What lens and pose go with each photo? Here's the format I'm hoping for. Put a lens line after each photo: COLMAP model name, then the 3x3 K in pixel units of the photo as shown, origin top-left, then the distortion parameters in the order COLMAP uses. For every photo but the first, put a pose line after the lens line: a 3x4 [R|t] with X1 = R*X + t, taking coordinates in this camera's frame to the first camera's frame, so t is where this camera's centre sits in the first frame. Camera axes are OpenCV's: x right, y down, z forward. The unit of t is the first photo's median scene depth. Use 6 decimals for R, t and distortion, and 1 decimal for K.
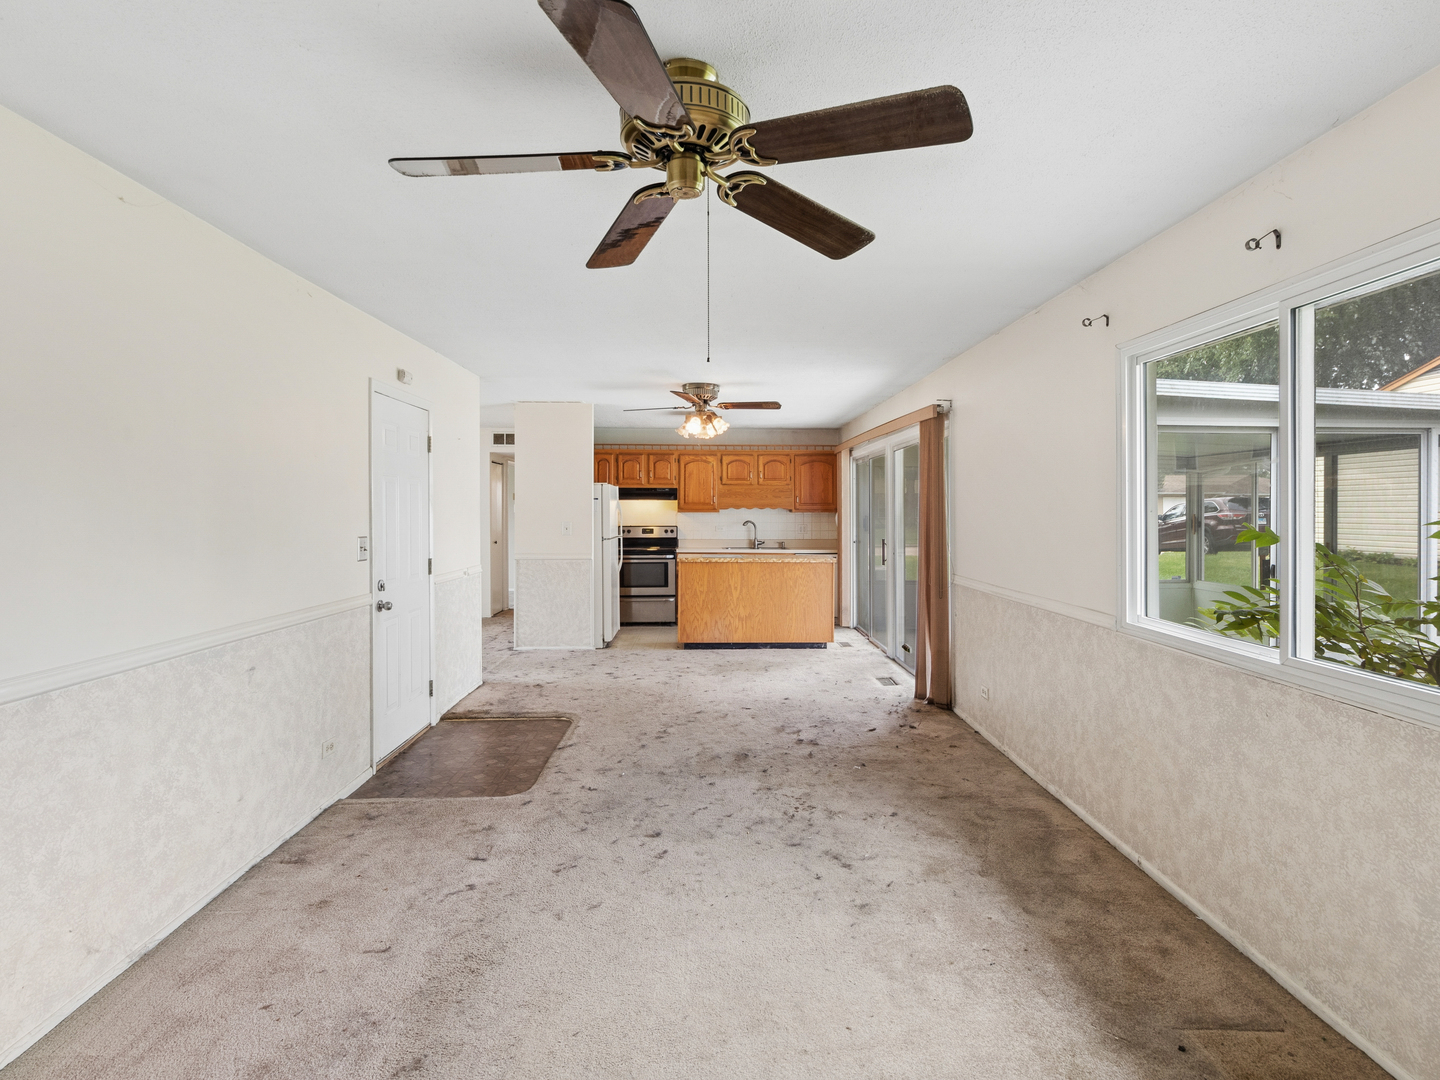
lens RADIAL K [[779.3, 0, 720.2], [0, 779.3, 533.2], [0, 0, 1]] dist [-0.001850, 0.000259]
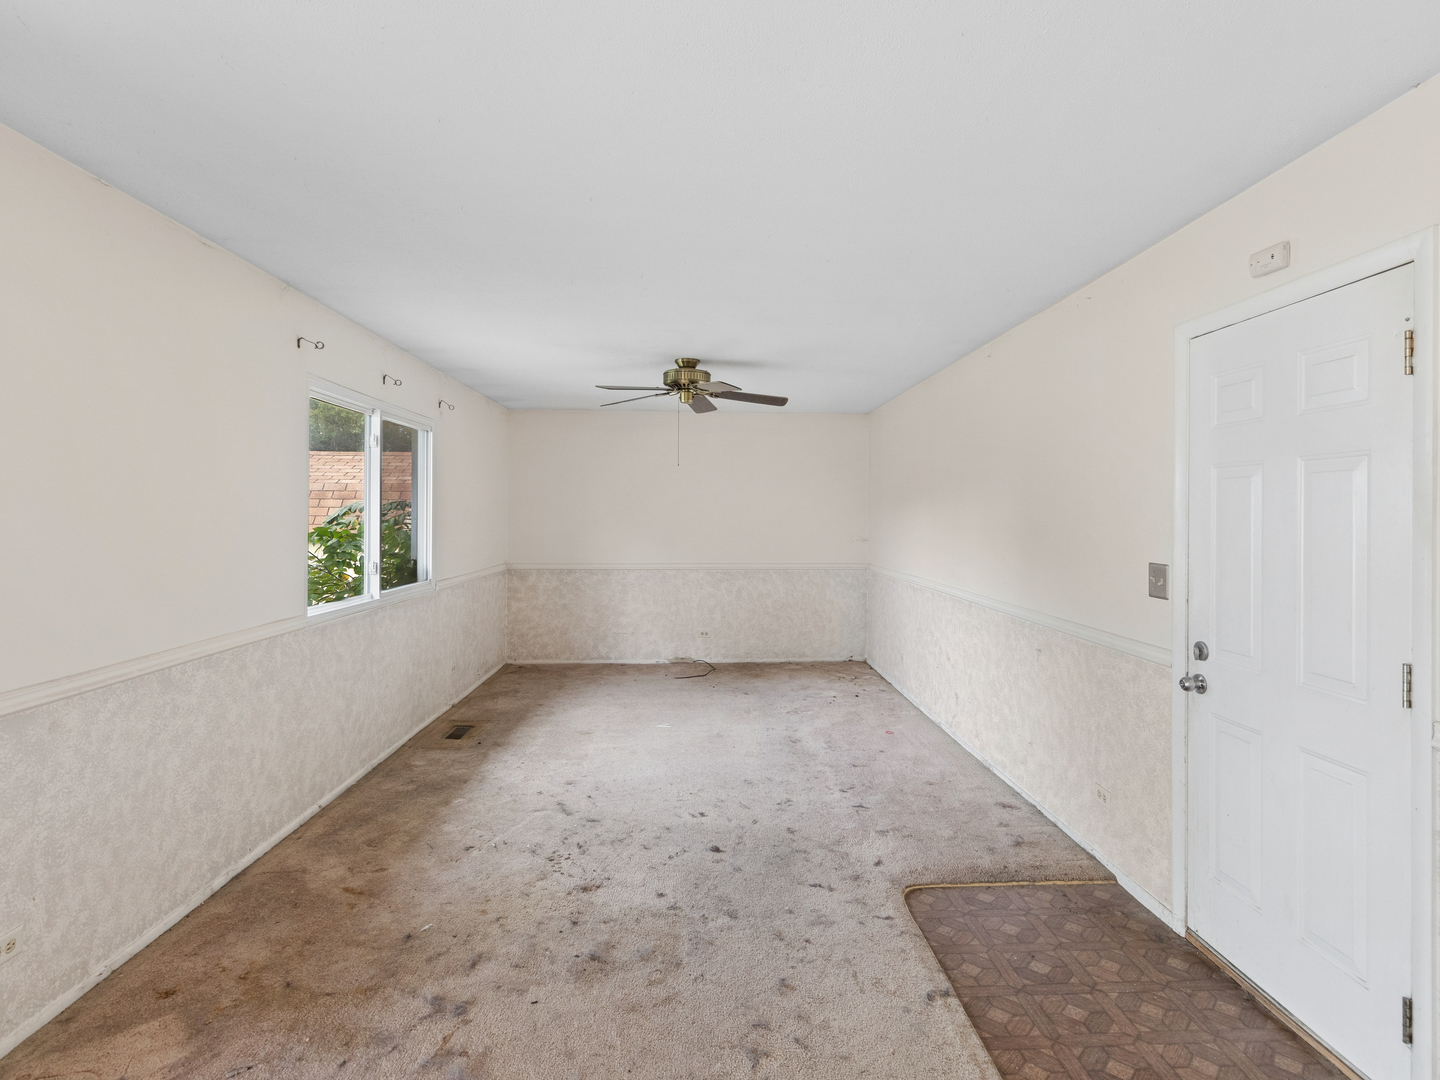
lens RADIAL K [[779.3, 0, 724.0], [0, 779.3, 532.8], [0, 0, 1]] dist [-0.001850, 0.000259]
pose [[-0.999772, -0.005296, -0.020680, -0.060785], [-0.006391, 0.998560, 0.053259, -0.066316], [0.020368, 0.053379, -0.998367, 1.922085]]
